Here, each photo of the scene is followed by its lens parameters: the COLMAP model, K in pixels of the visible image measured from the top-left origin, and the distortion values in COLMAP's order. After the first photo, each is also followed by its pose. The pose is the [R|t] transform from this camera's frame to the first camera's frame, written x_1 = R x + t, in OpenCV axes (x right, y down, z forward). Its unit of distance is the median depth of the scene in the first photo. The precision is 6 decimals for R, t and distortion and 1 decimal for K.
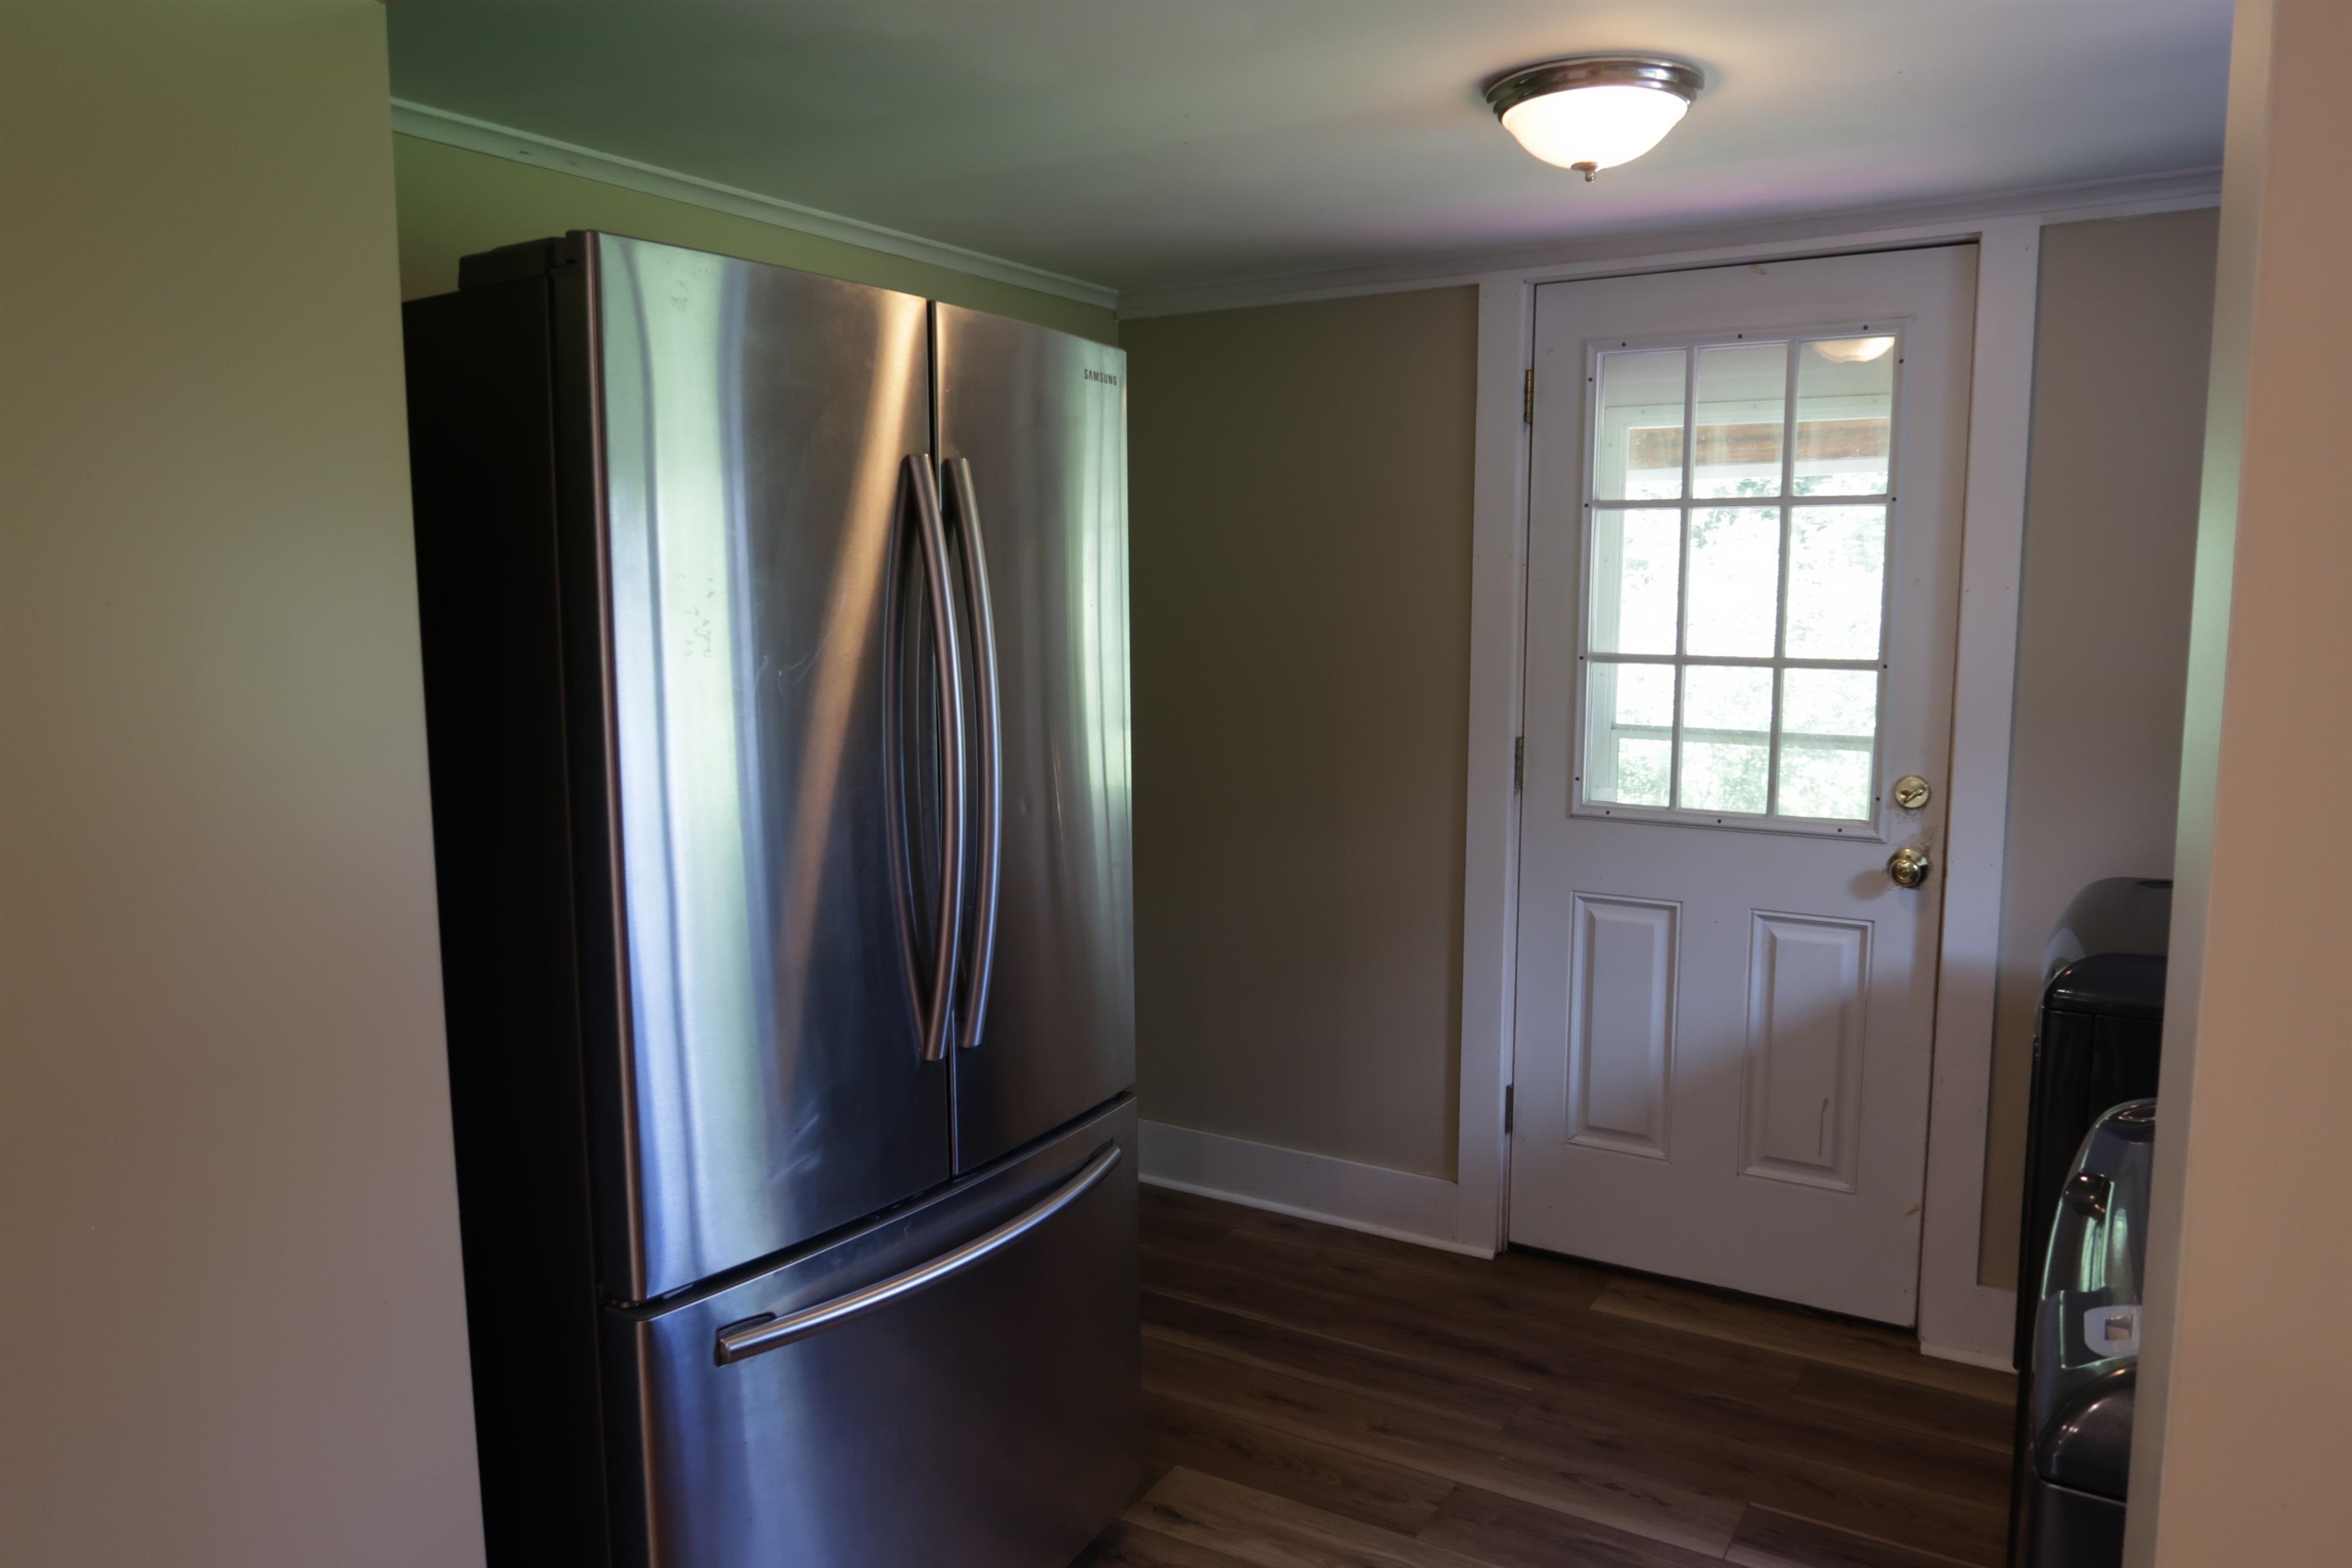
lens RADIAL K [[1612.8, 0, 1176.0], [0, 1612.8, 784.0], [0, 0, 1]] dist [-0.039399, 0.009464]
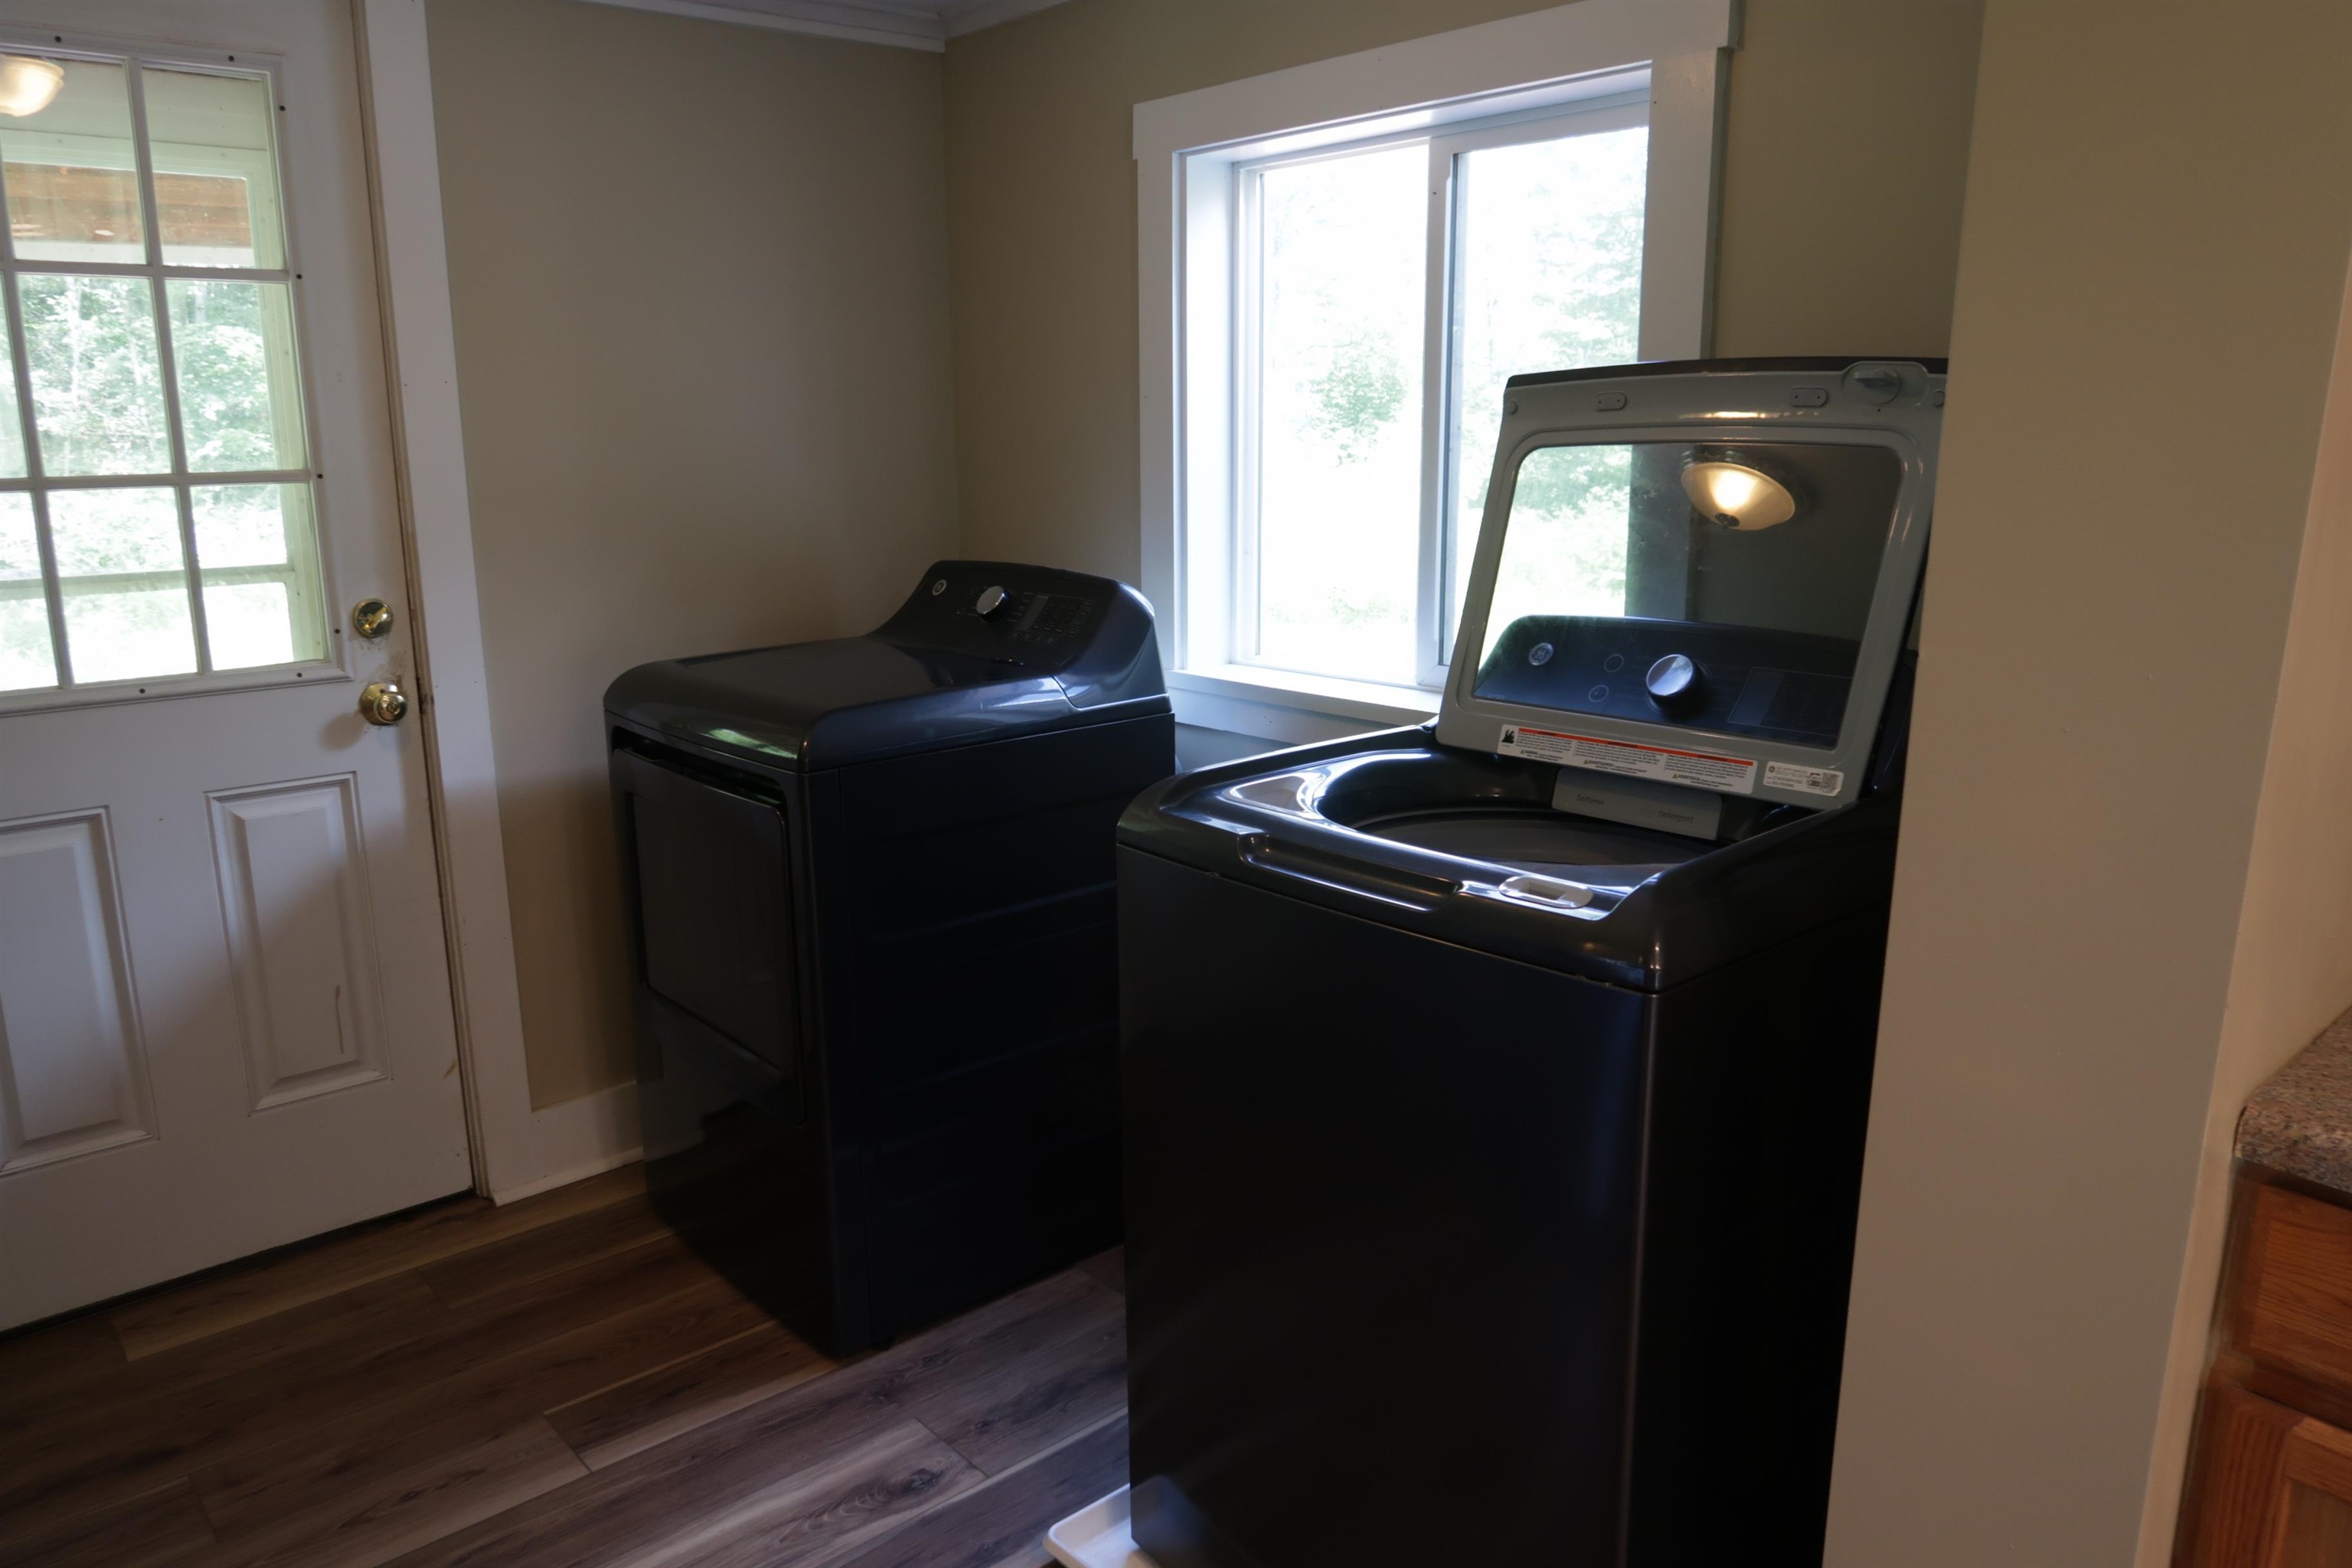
lens RADIAL K [[1629.0, 0, 1173.8], [0, 1629.0, 776.5], [0, 0, 1]] dist [-0.035172, 0.003334]
pose [[0.279190, -0.208094, 0.937417, -0.265553], [0.125065, 0.975800, 0.179366, -0.013801], [-0.952057, 0.067161, 0.298459, 0.310216]]
